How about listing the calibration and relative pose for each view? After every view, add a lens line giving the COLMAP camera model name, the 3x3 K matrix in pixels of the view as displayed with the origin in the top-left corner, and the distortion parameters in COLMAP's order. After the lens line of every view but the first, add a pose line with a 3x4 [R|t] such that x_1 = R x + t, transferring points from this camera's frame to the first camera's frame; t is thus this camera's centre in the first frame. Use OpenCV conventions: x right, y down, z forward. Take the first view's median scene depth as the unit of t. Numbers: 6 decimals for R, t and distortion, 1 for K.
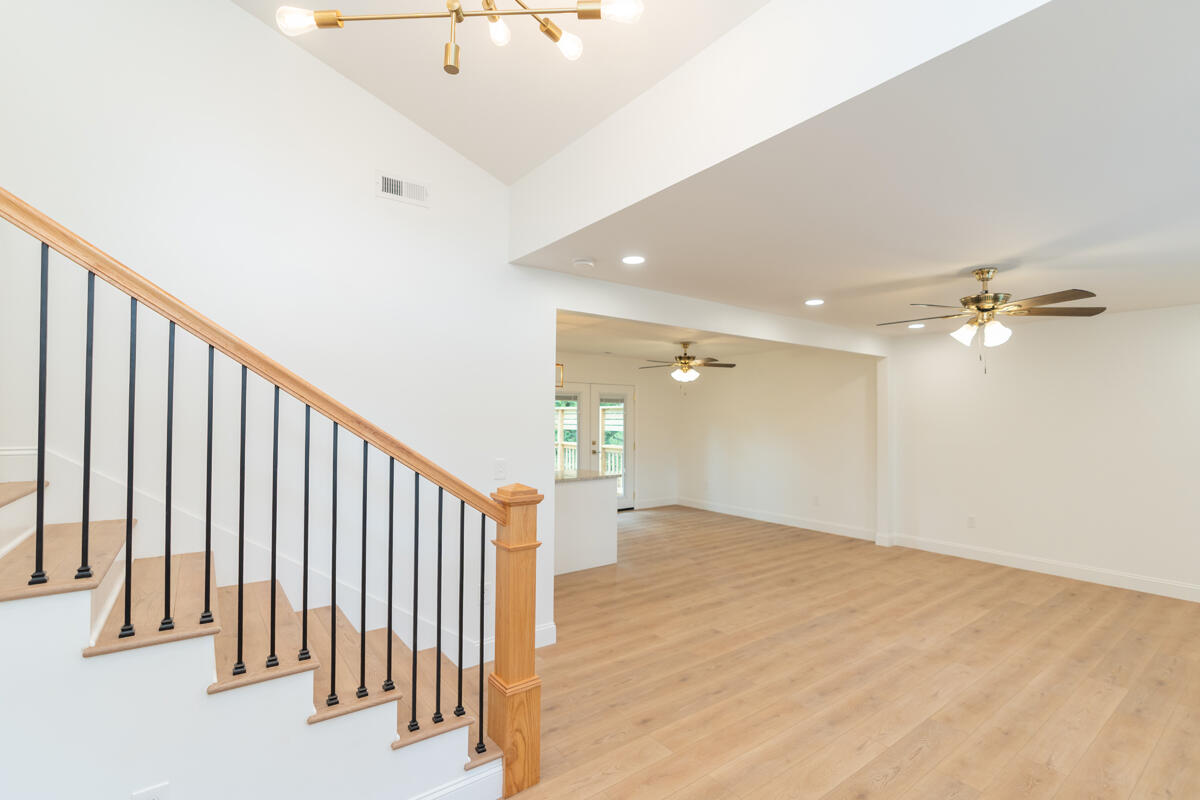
lens RADIAL K [[540.8, 0, 595.0], [0, 540.8, 413.4], [0, 0, 1]] dist [0.001851, 0.000819]
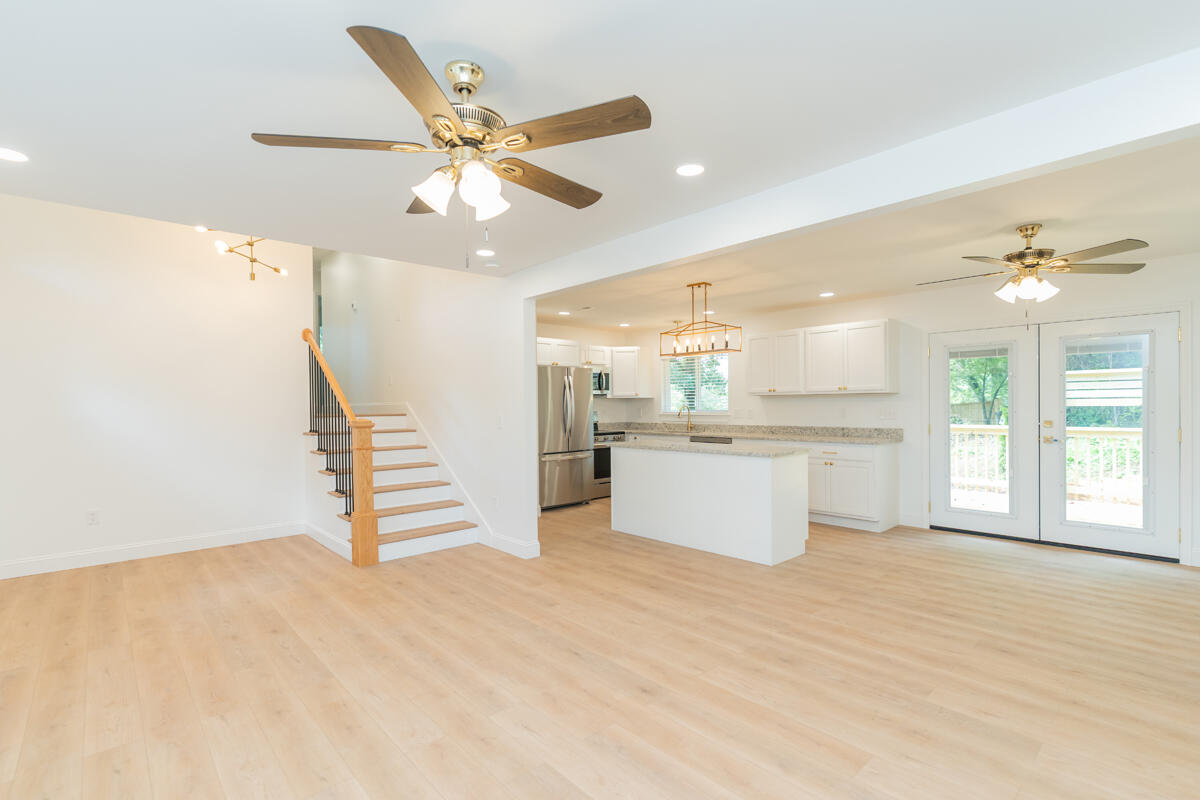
lens RADIAL K [[544.1, 0, 604.8], [0, 544.1, 409.9], [0, 0, 1]] dist [0.000599, 0.000866]
pose [[0.110467, 0.002743, -0.993876, 0.928973], [0.019747, 0.999793, 0.004954, 0.045501], [0.993684, -0.020174, 0.110390, 0.780133]]
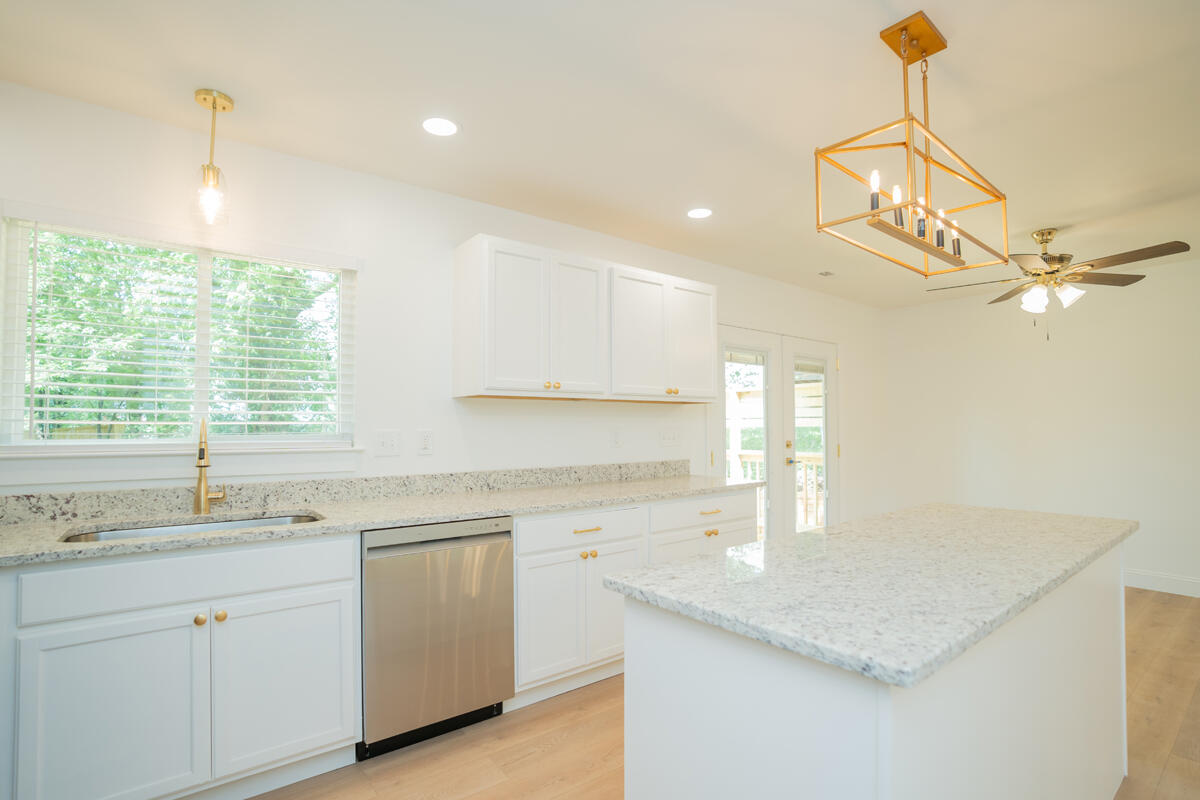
lens RADIAL K [[569.3, 0, 586.5], [0, 569.3, 412.0], [0, 0, 1]] dist [0.000584, 0.000425]
pose [[0.999959, -0.009006, 0.000821, -0.361768], [0.009018, 0.999847, -0.014987, 0.048178], [-0.000686, 0.014993, 0.999887, 0.745017]]
